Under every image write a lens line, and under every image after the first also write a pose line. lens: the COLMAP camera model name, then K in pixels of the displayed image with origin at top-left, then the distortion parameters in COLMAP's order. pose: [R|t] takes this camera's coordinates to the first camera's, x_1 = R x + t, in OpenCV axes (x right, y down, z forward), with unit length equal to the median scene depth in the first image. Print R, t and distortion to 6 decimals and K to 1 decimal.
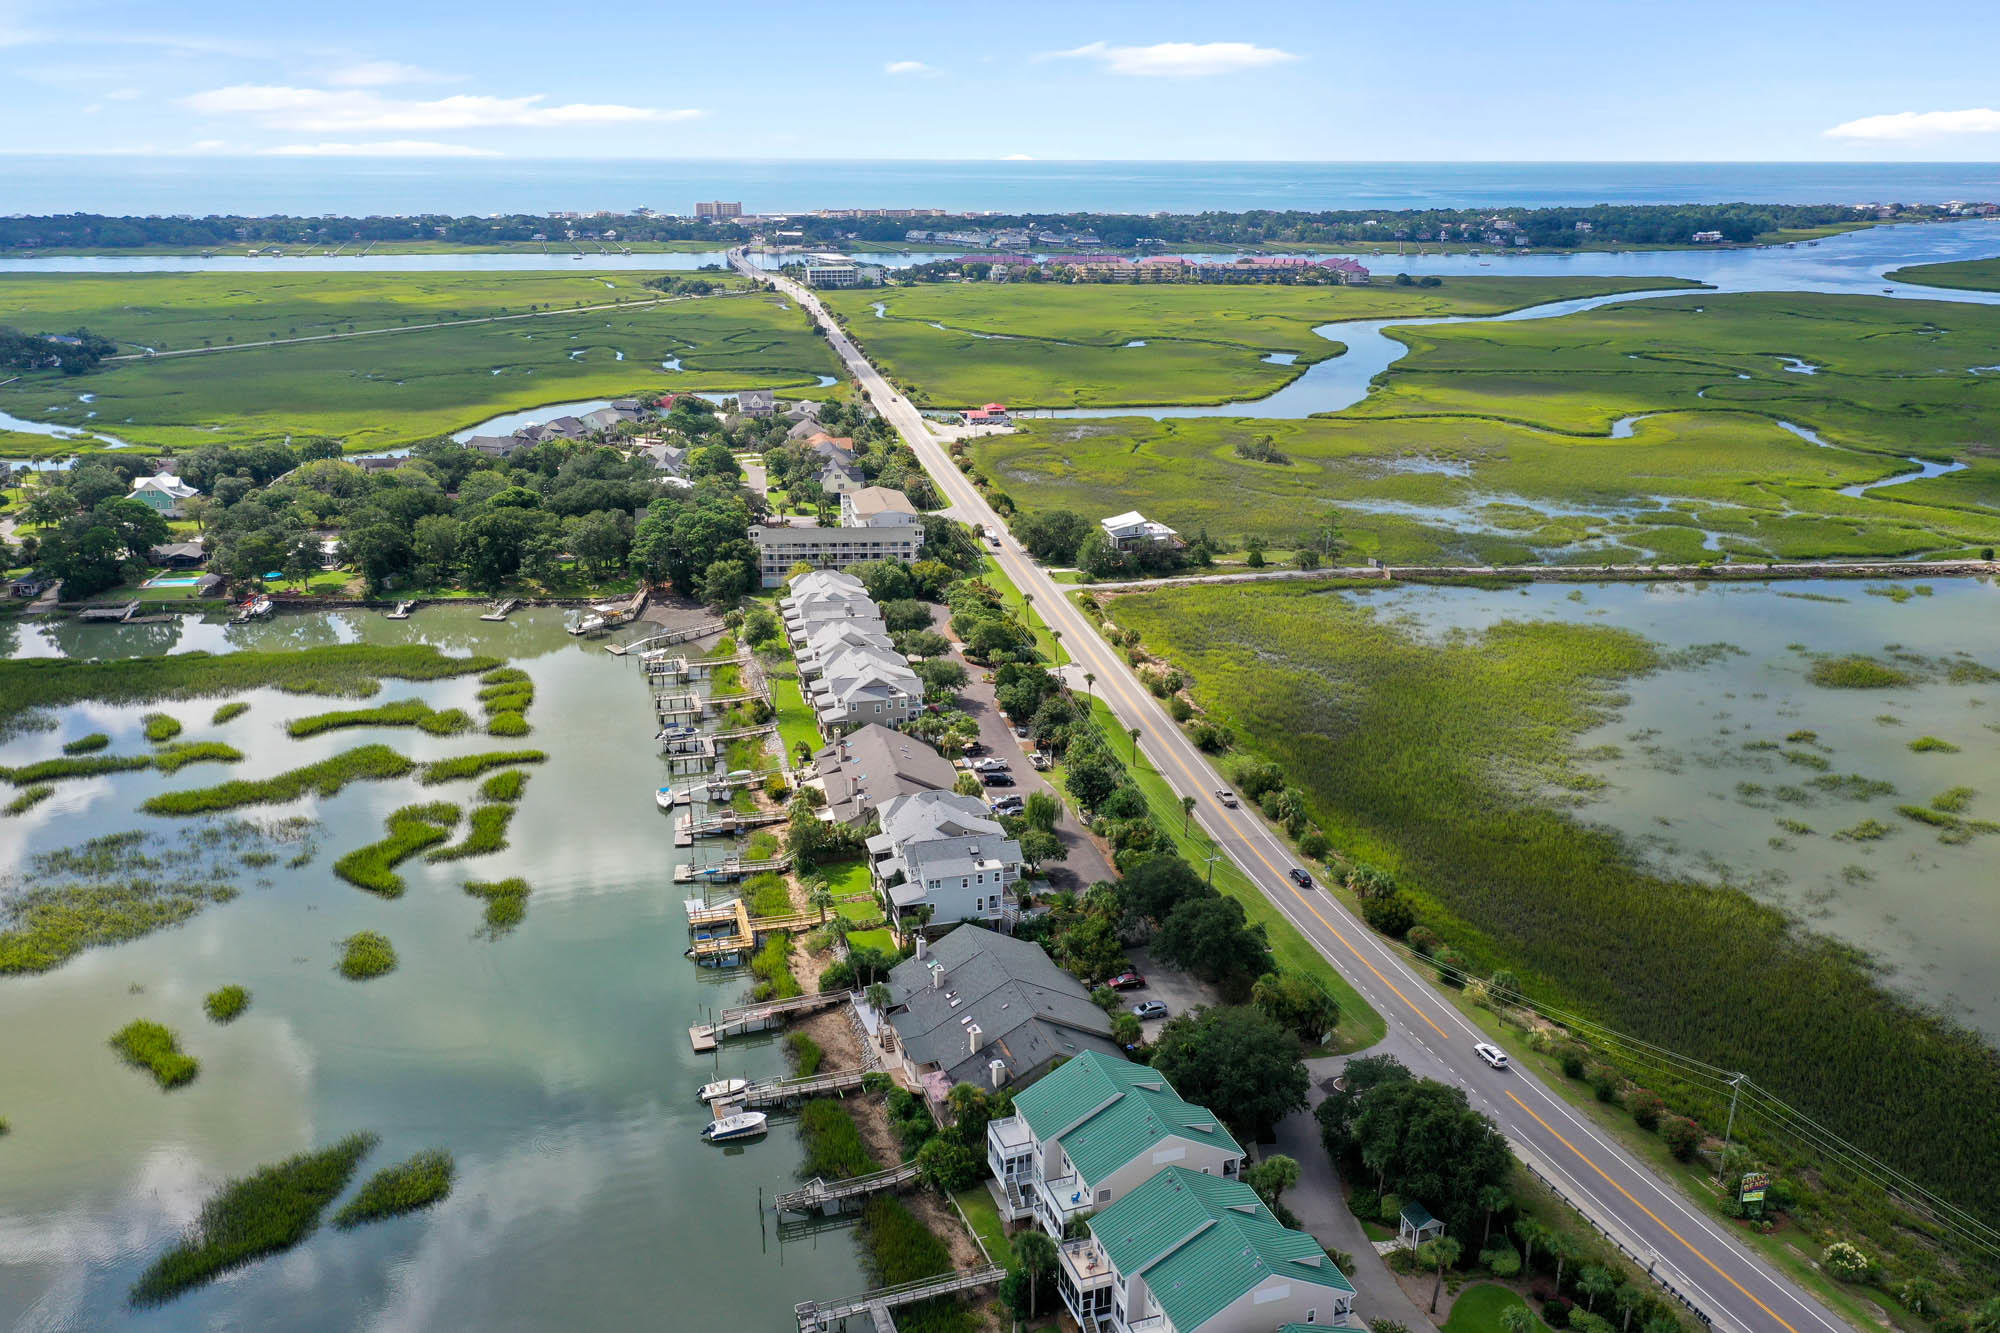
lens RADIAL K [[1637.7, 0, 1000.0], [0, 1637.7, 666.5], [0, 0, 1]] dist [0.008920, 0.004012]
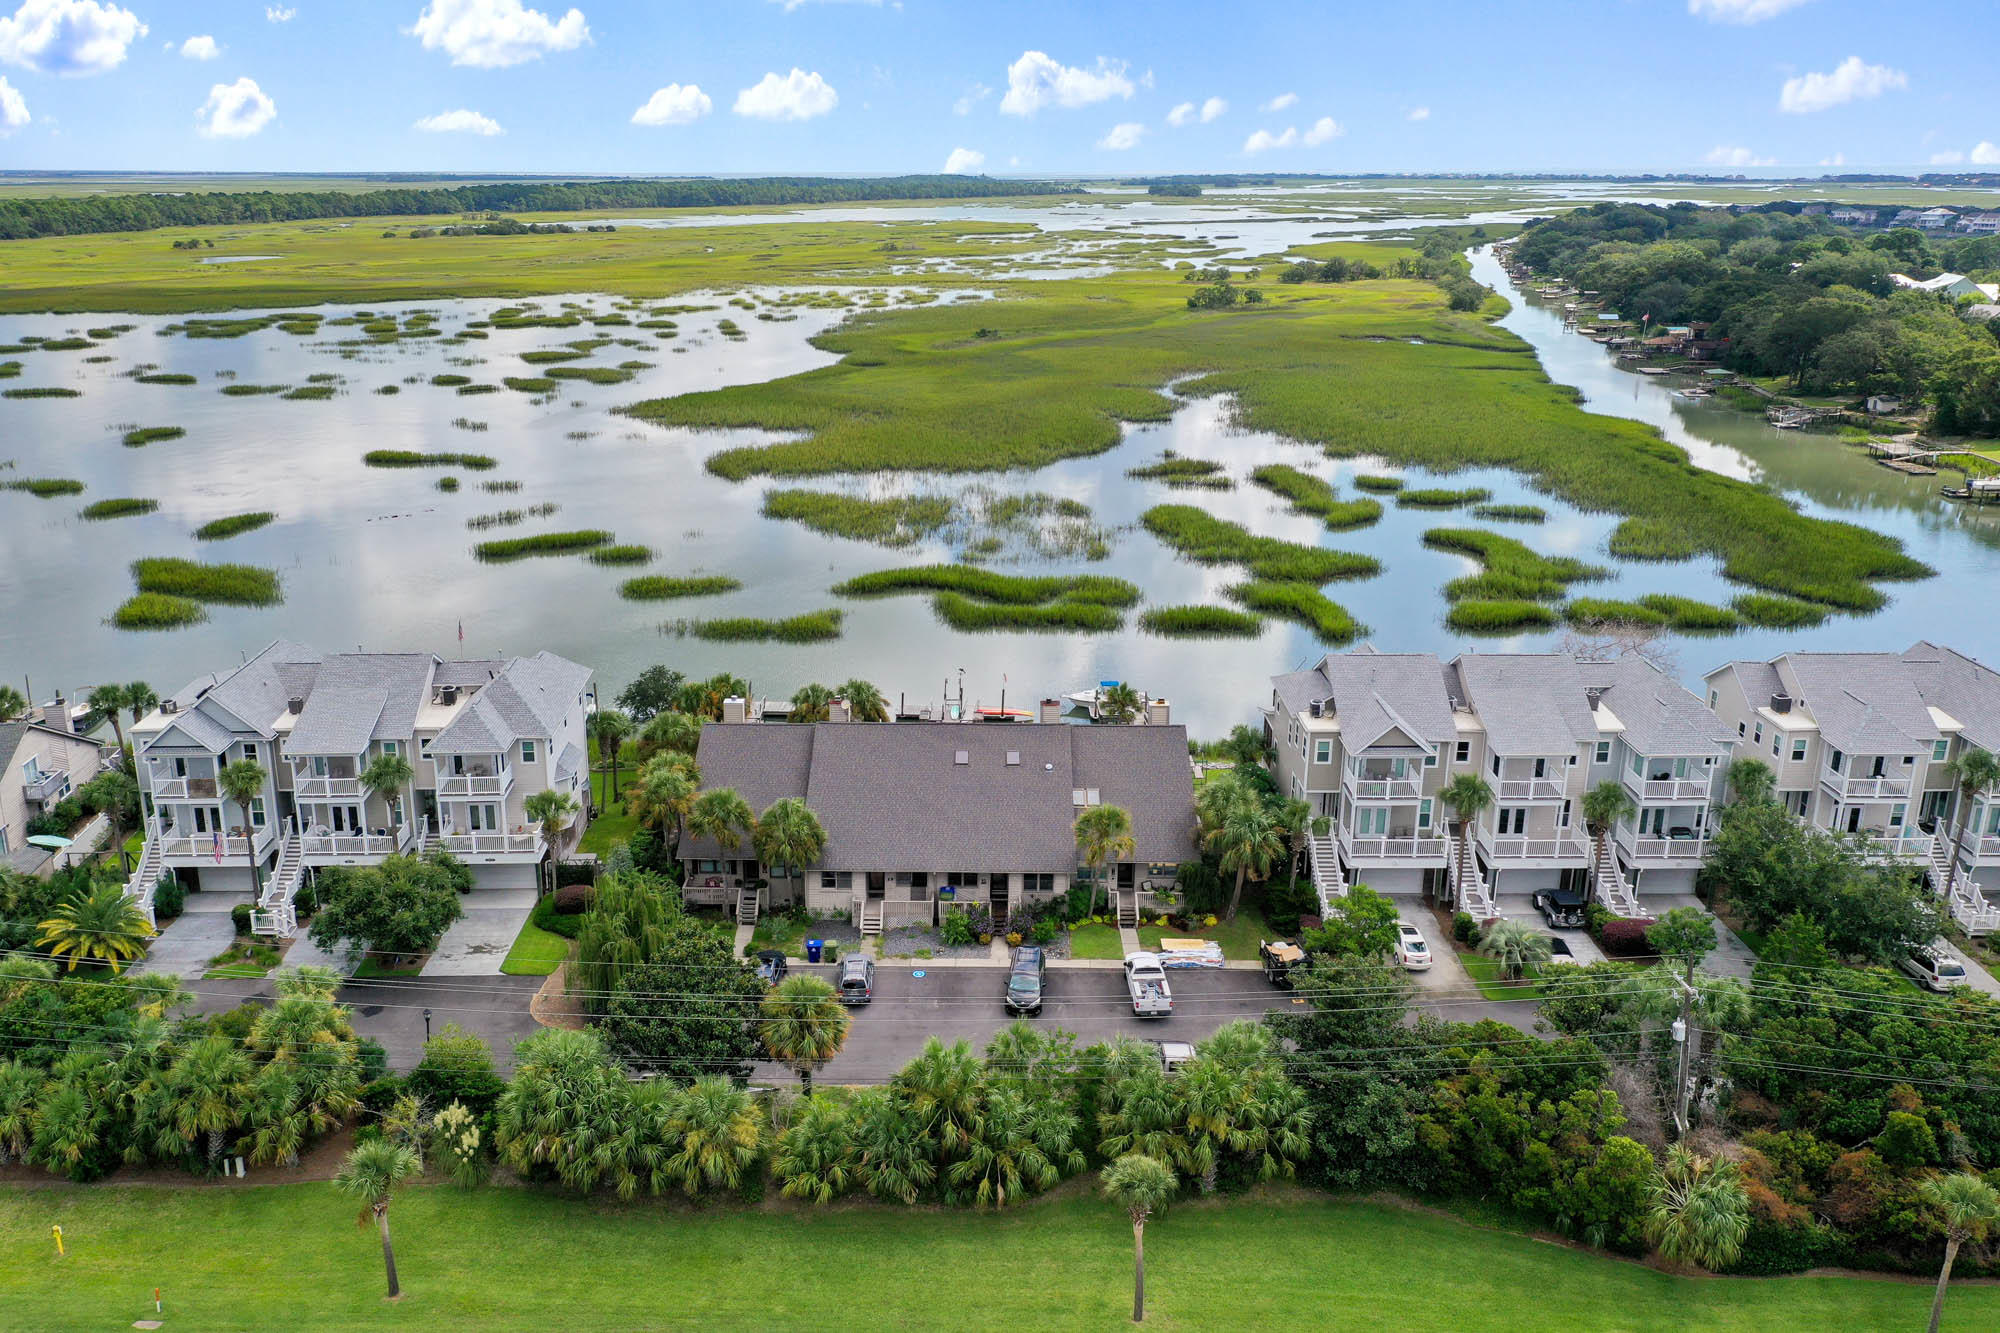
lens RADIAL K [[1637.7, 0, 1000.0], [0, 1637.7, 666.5], [0, 0, 1]] dist [0.008920, 0.004012]
pose [[-0.292302, 0.259454, -0.920458, 0.191905], [-0.284932, 0.895153, 0.342805, -0.065356], [0.912893, 0.362471, -0.187728, 0.693182]]
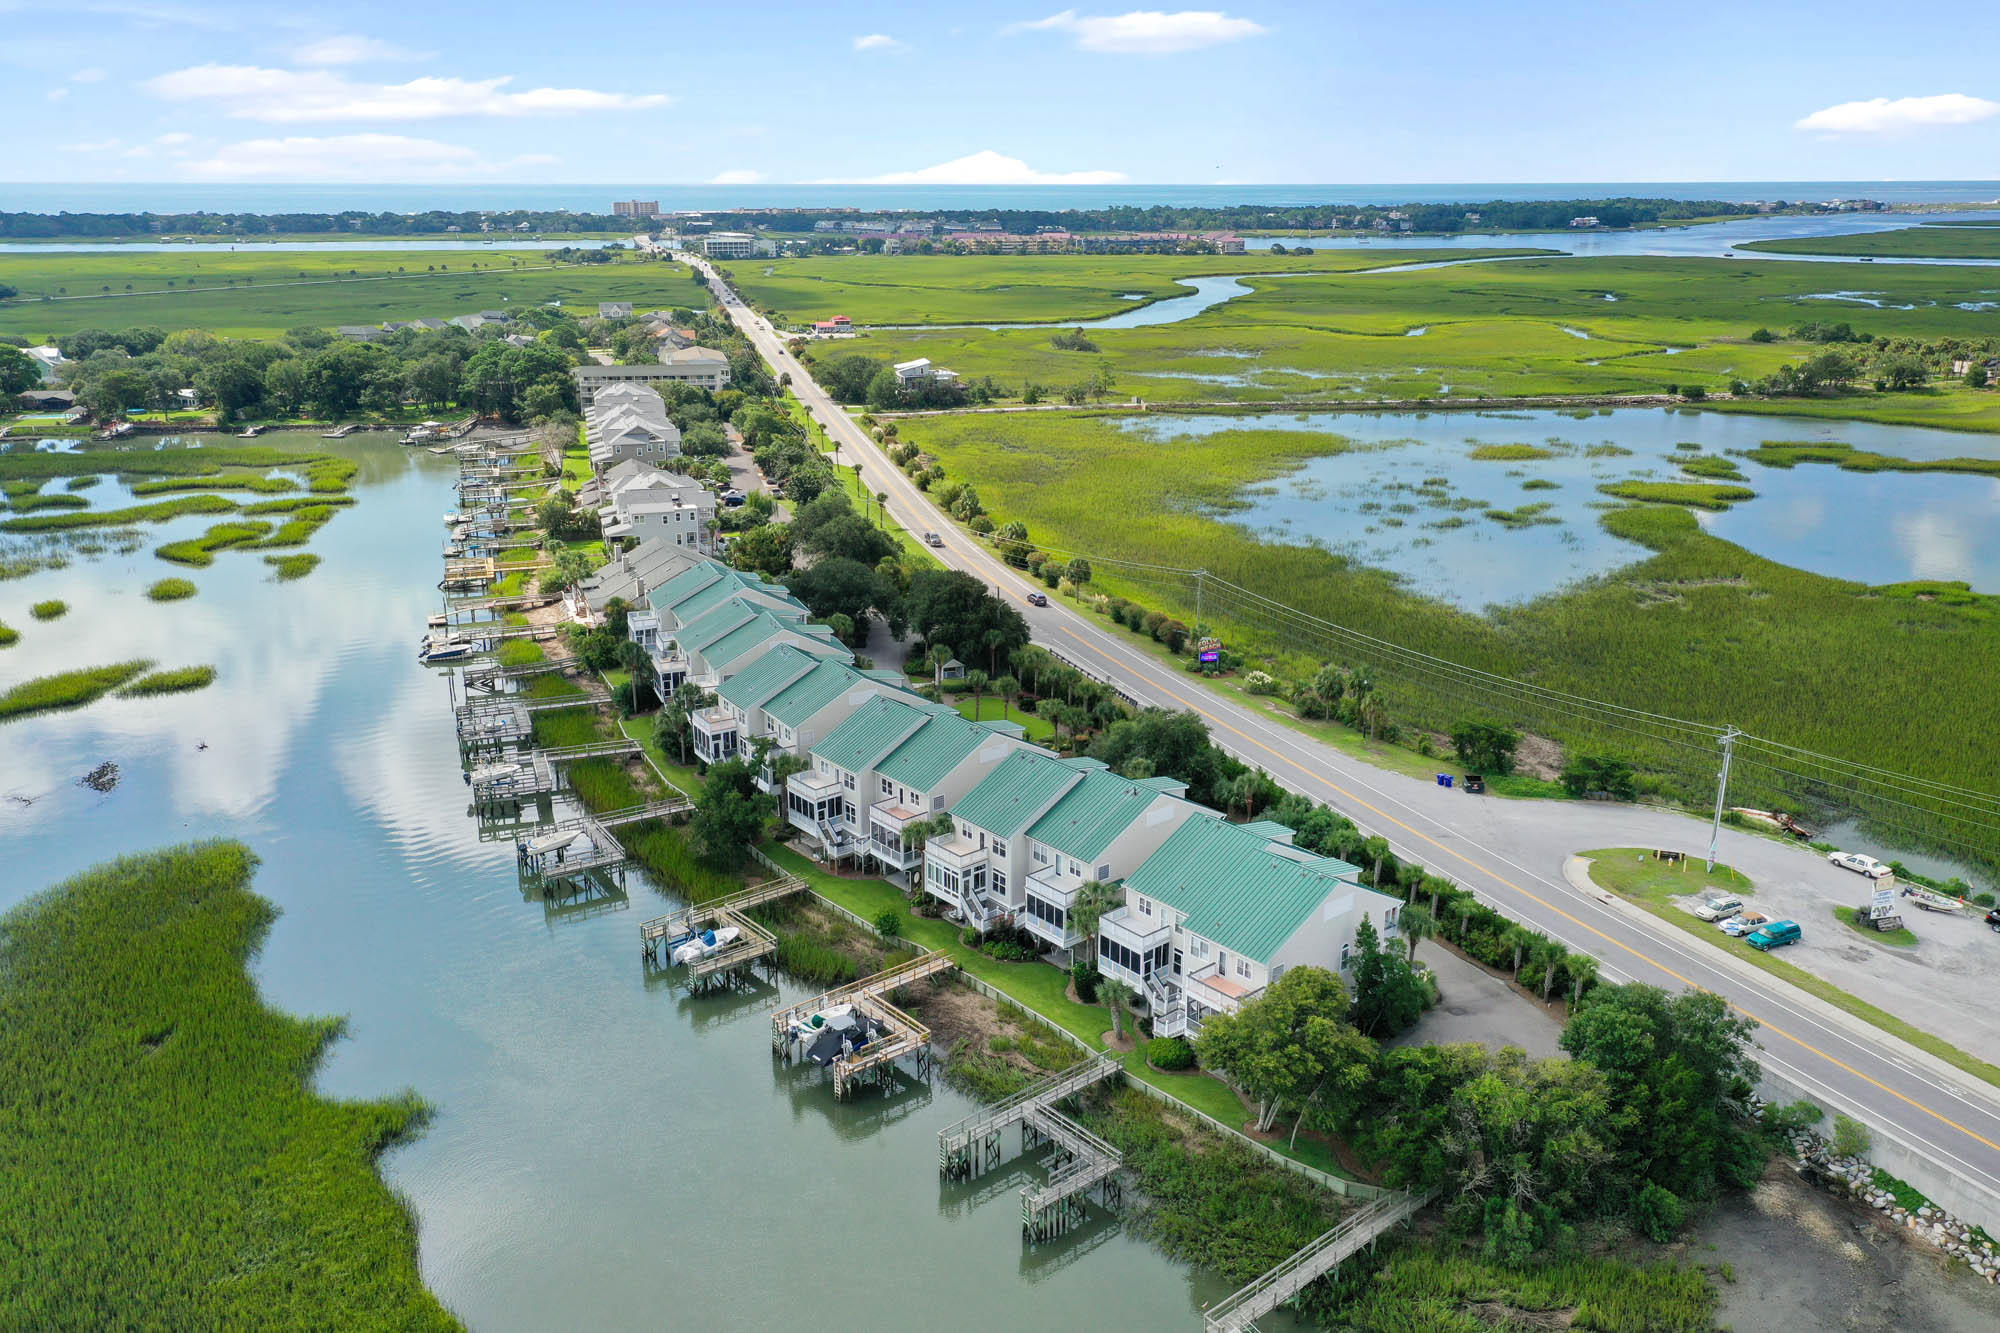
lens RADIAL K [[1637.7, 0, 1000.0], [0, 1637.7, 666.5], [0, 0, 1]] dist [0.008920, 0.004012]
pose [[0.999343, -0.014522, 0.033195, 0.097206], [0.014981, 0.999795, -0.013614, 0.136409], [-0.032990, 0.014102, 0.999356, -0.122116]]
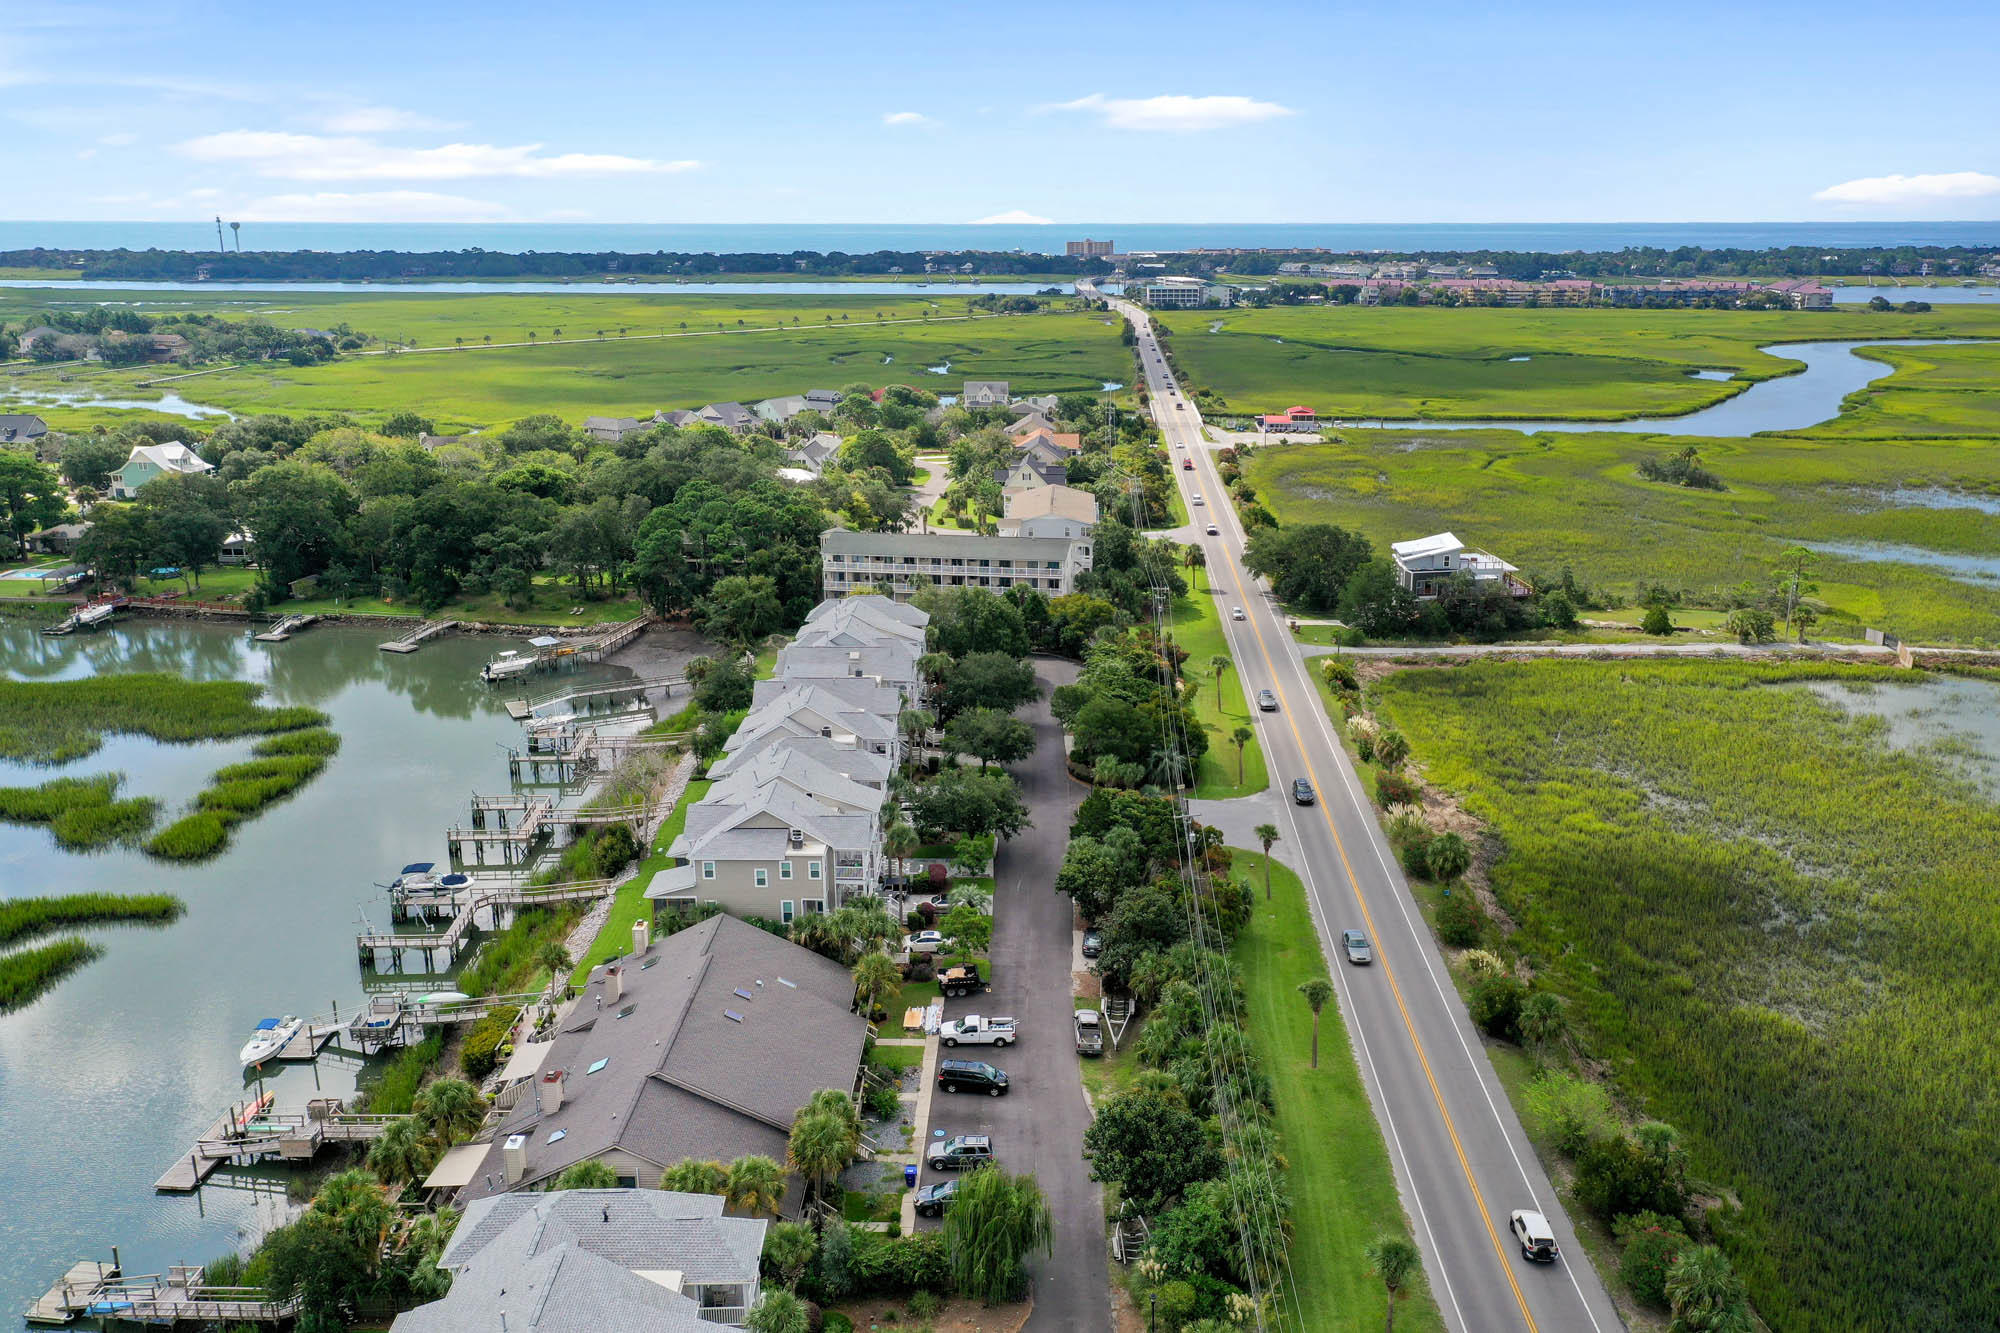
lens RADIAL K [[1637.7, 0, 1000.0], [0, 1637.7, 666.5], [0, 0, 1]] dist [0.008920, 0.004012]
pose [[0.971809, 0.057069, -0.228757, 0.064205], [-0.065425, 0.997433, -0.029107, -0.017069], [0.226508, 0.043253, 0.973048, 0.383693]]
